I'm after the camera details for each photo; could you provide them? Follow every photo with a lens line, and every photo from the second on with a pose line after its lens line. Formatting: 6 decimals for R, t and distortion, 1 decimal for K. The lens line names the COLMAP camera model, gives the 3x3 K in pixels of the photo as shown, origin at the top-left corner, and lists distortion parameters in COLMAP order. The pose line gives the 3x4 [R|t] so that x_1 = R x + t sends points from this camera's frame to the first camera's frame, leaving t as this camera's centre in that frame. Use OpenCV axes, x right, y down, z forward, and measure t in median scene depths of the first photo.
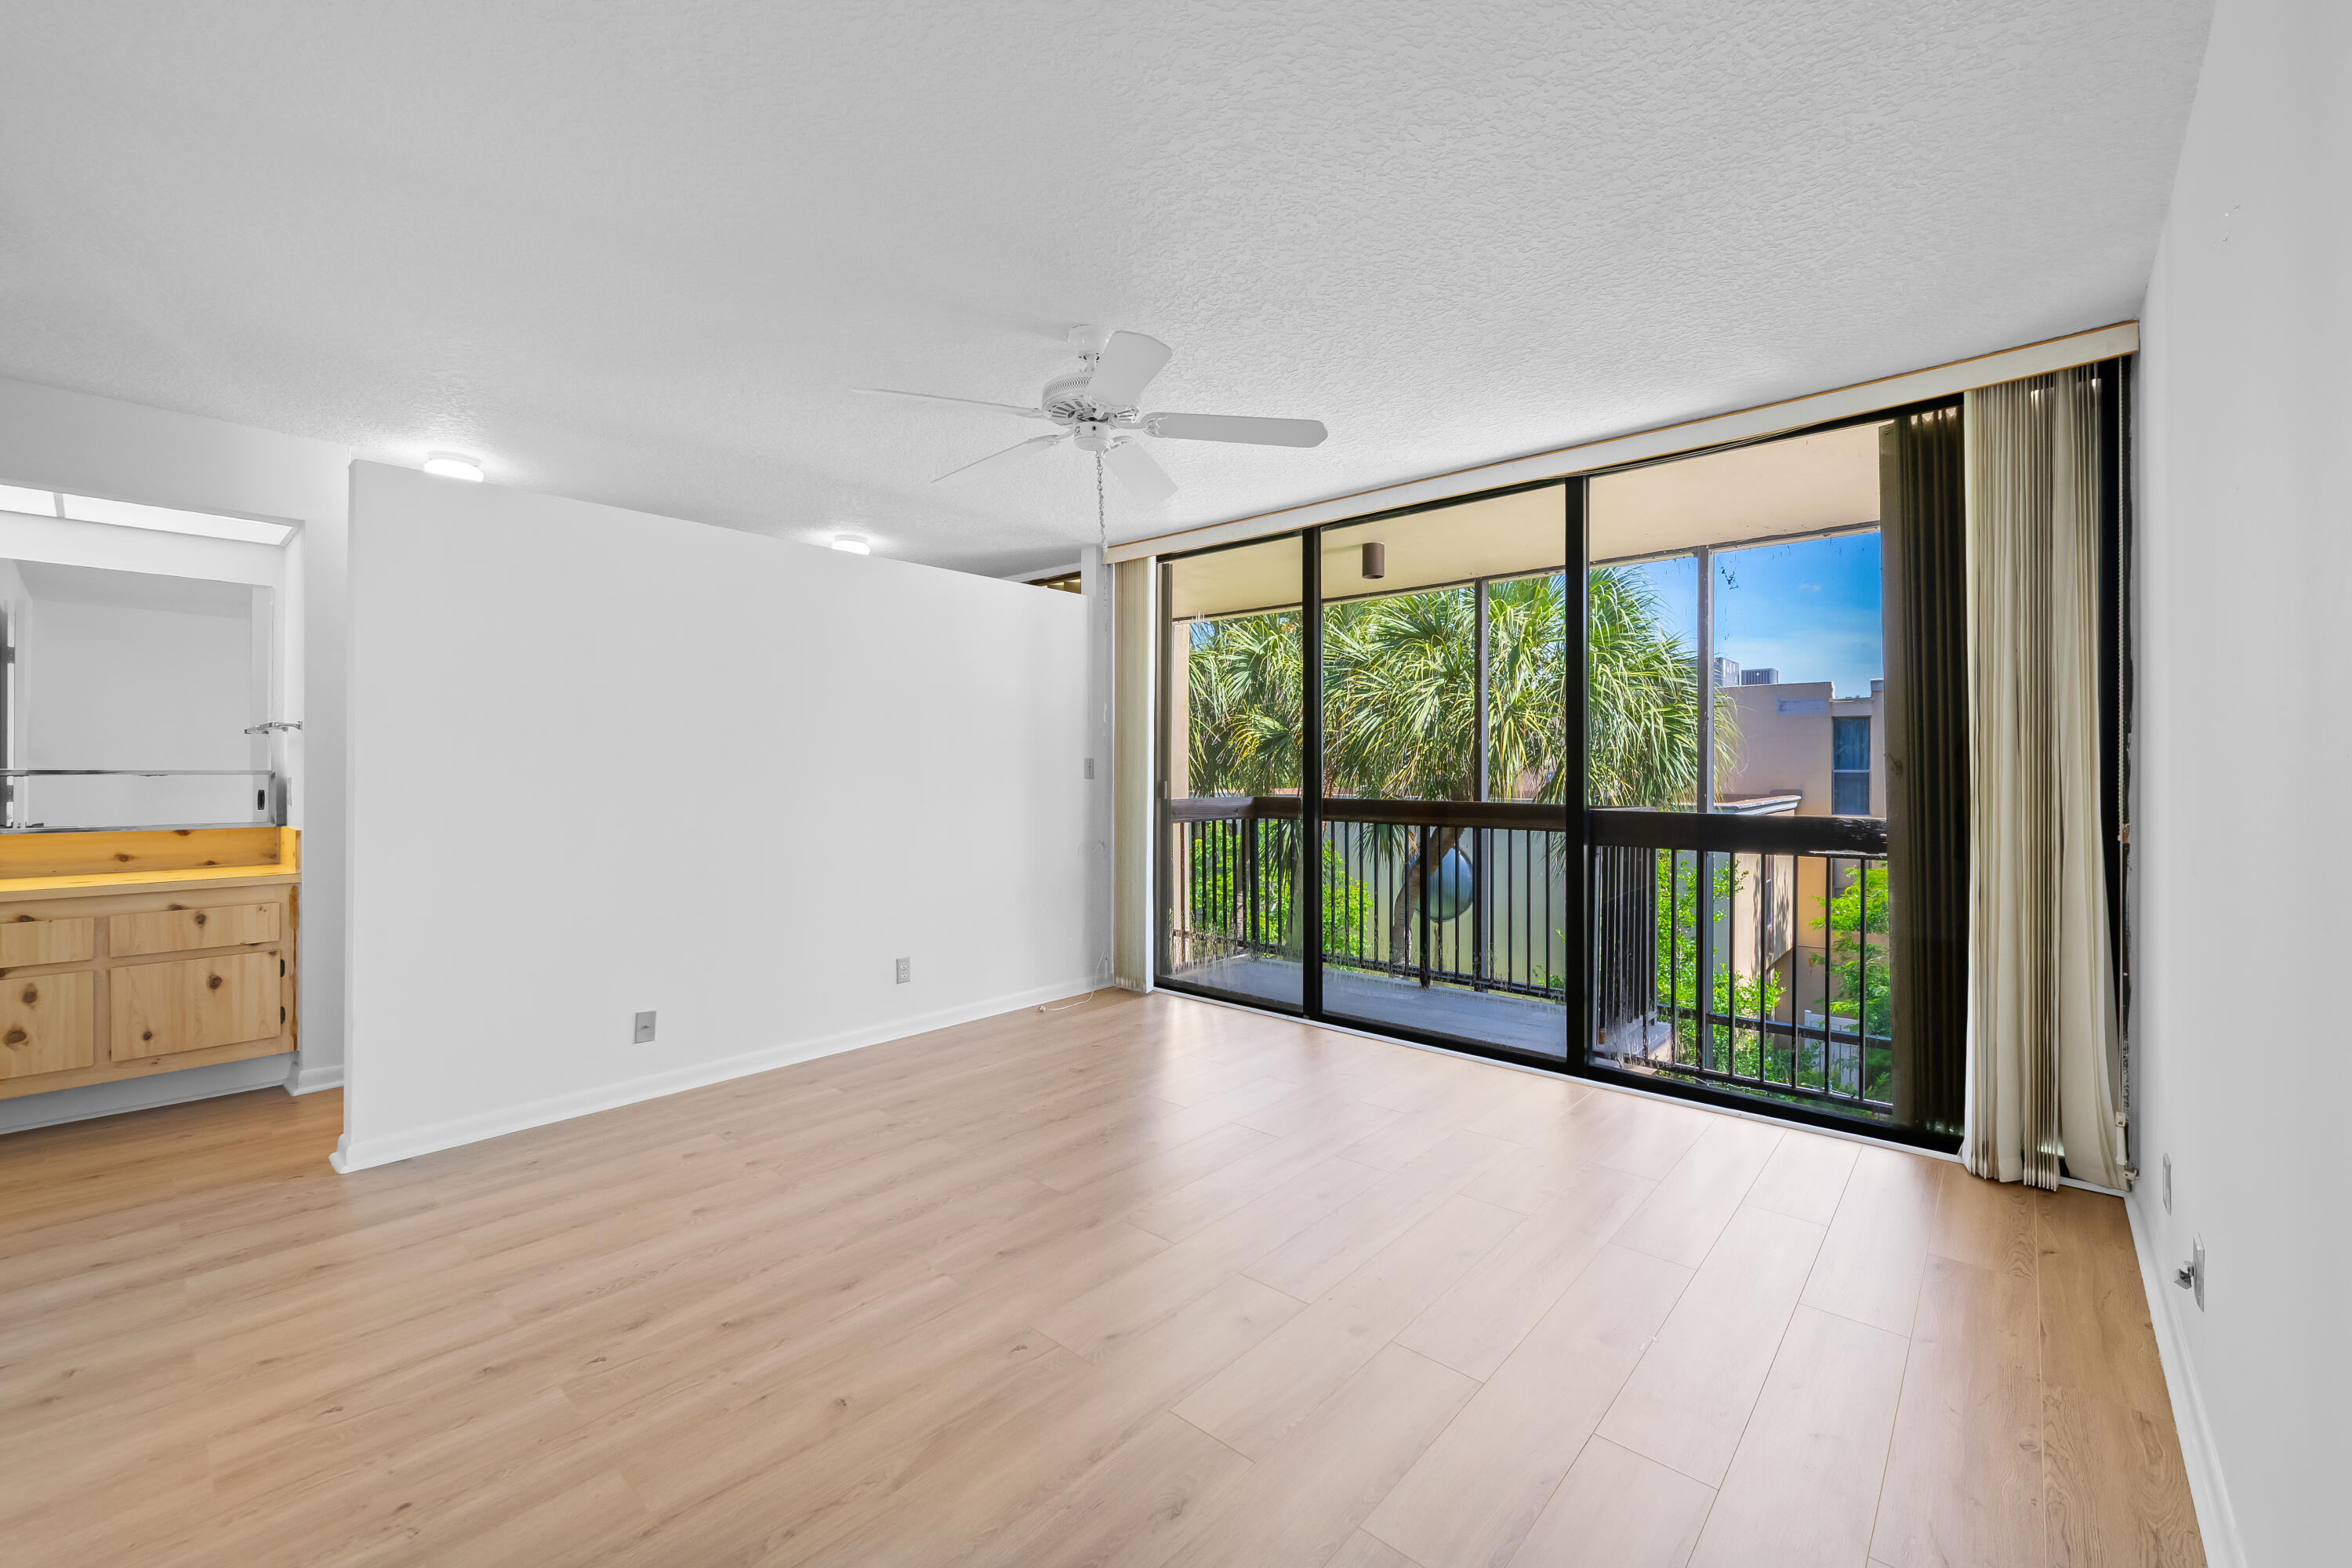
lens RADIAL K [[937.1, 0, 1182.9], [0, 937.1, 781.3], [0, 0, 1]] dist [-0.000771, -0.000324]
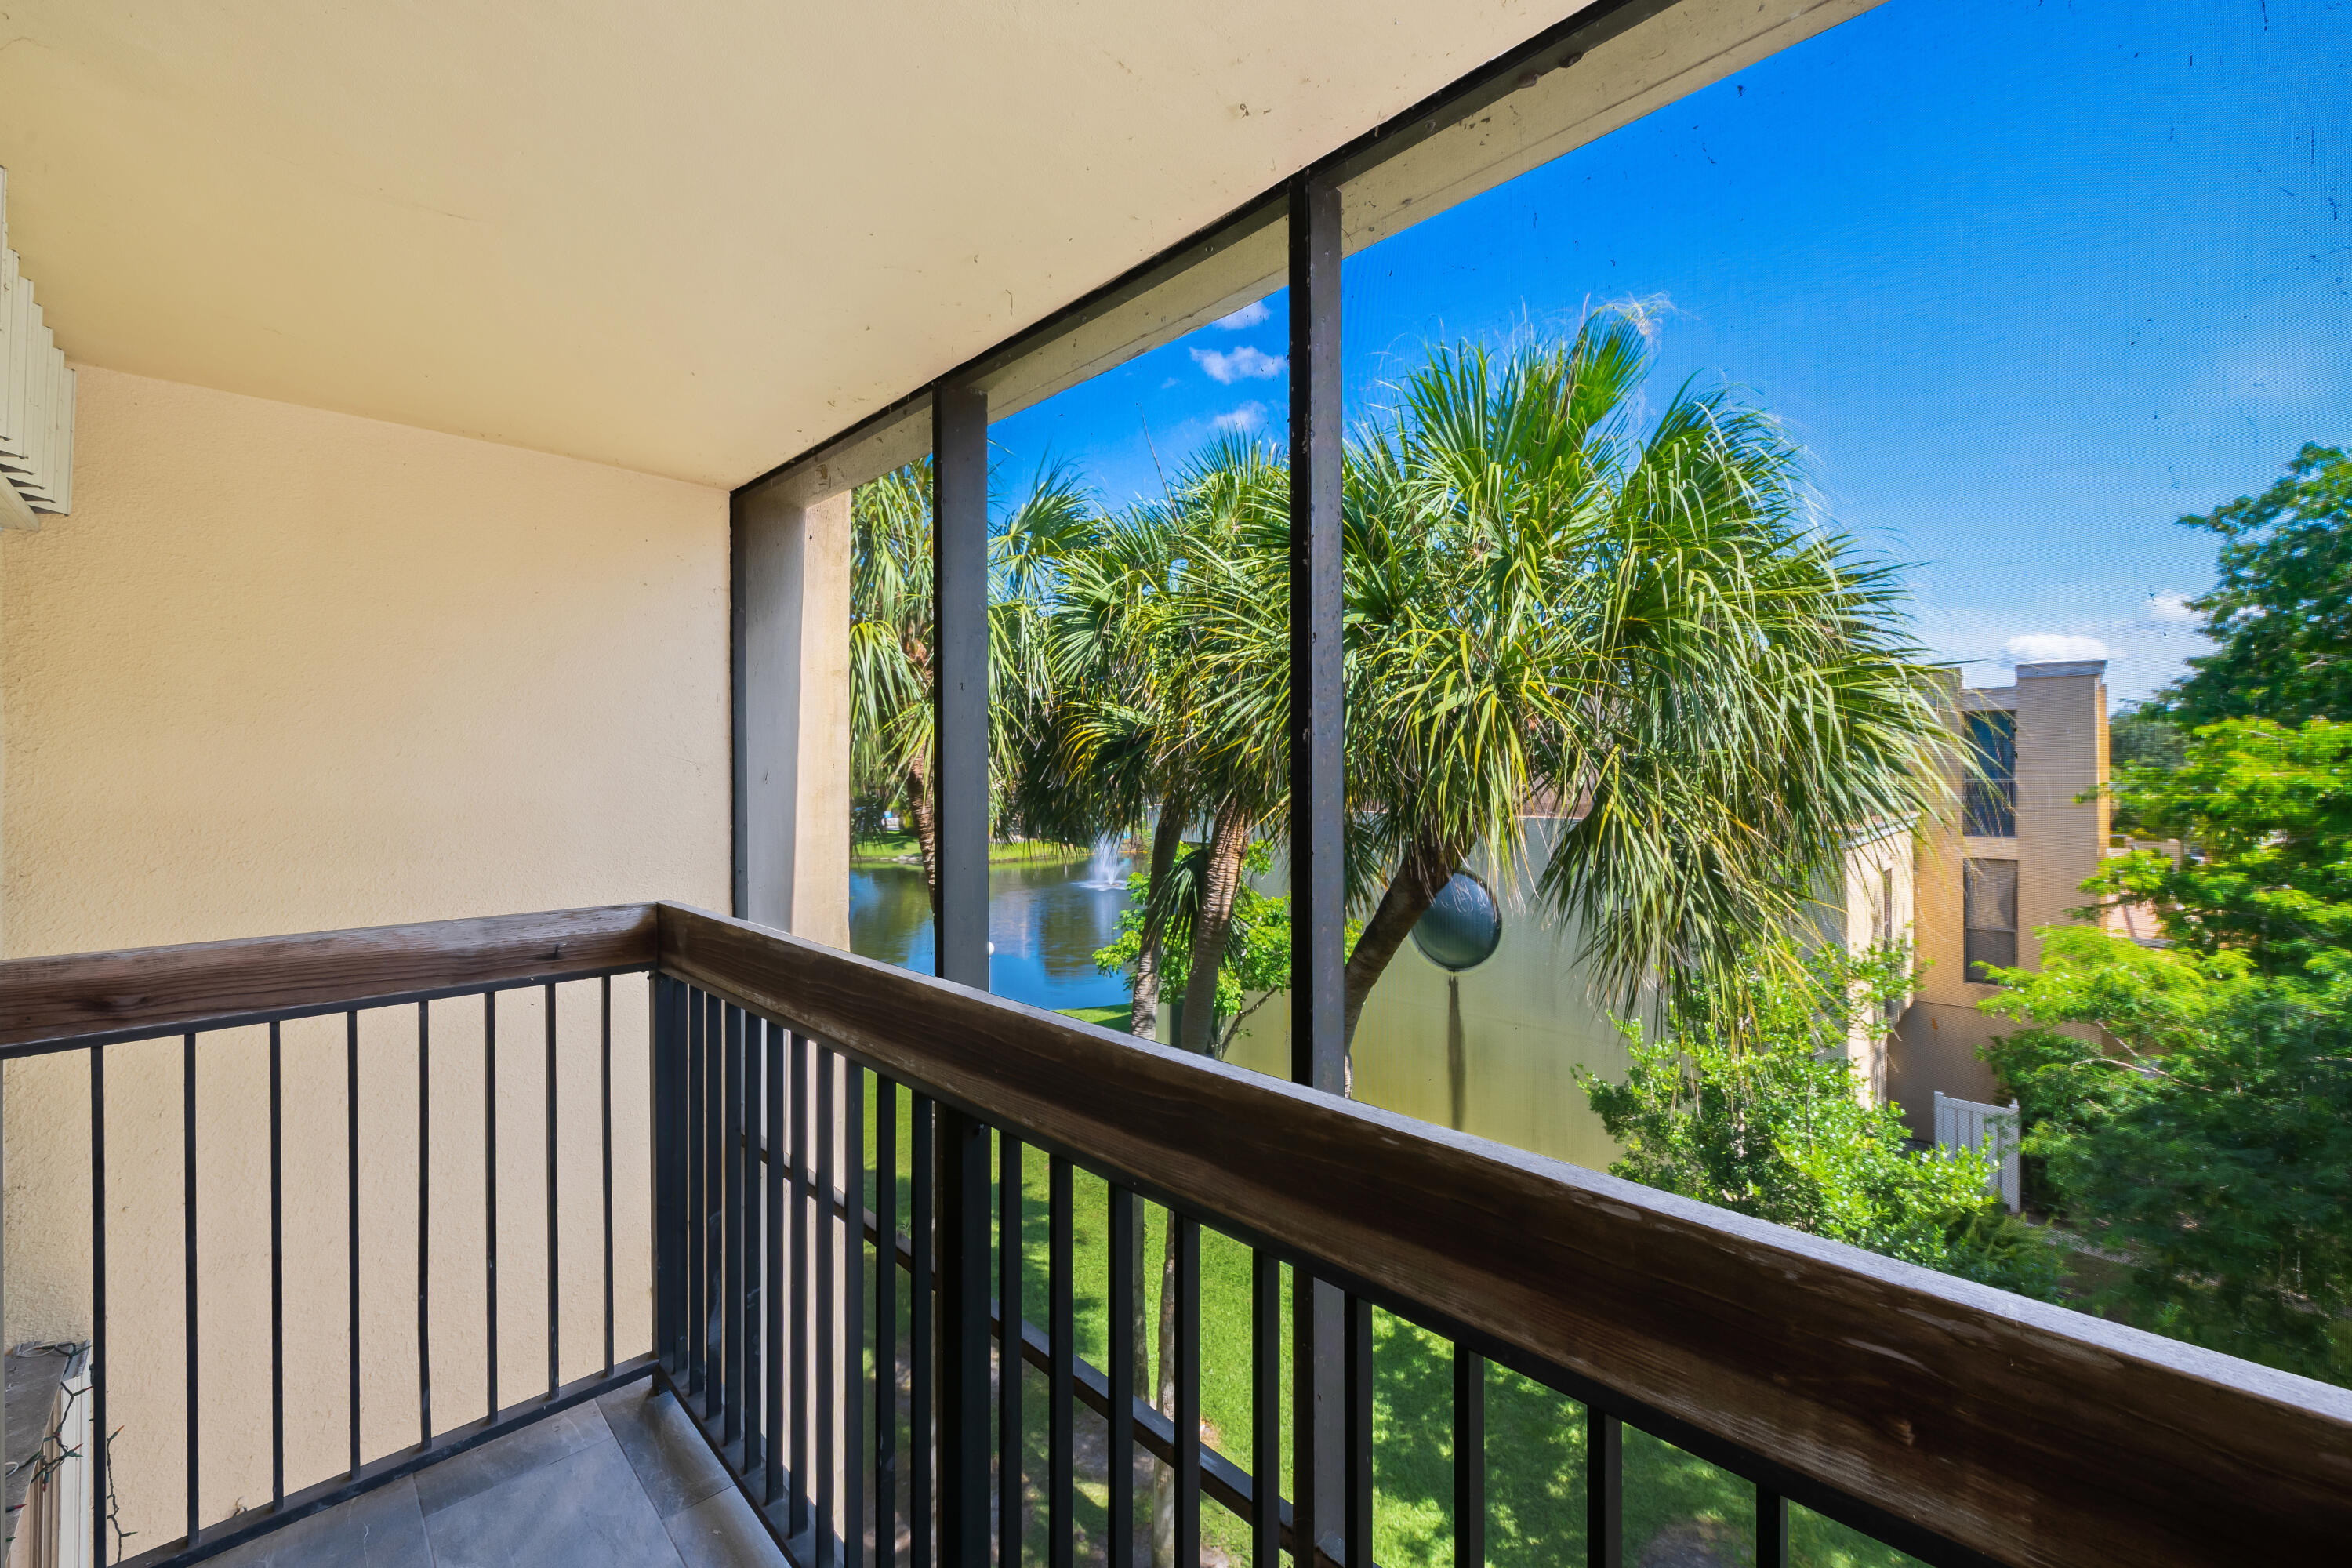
lens RADIAL K [[924.9, 0, 1175.9], [0, 924.9, 770.0], [0, 0, 1]] dist [0.000821, 0.000392]
pose [[0.997297, -0.004654, -0.073324, 0.172119], [0.003371, 0.999839, -0.017615, -0.015087], [0.073394, 0.017320, 0.997153, 0.404765]]
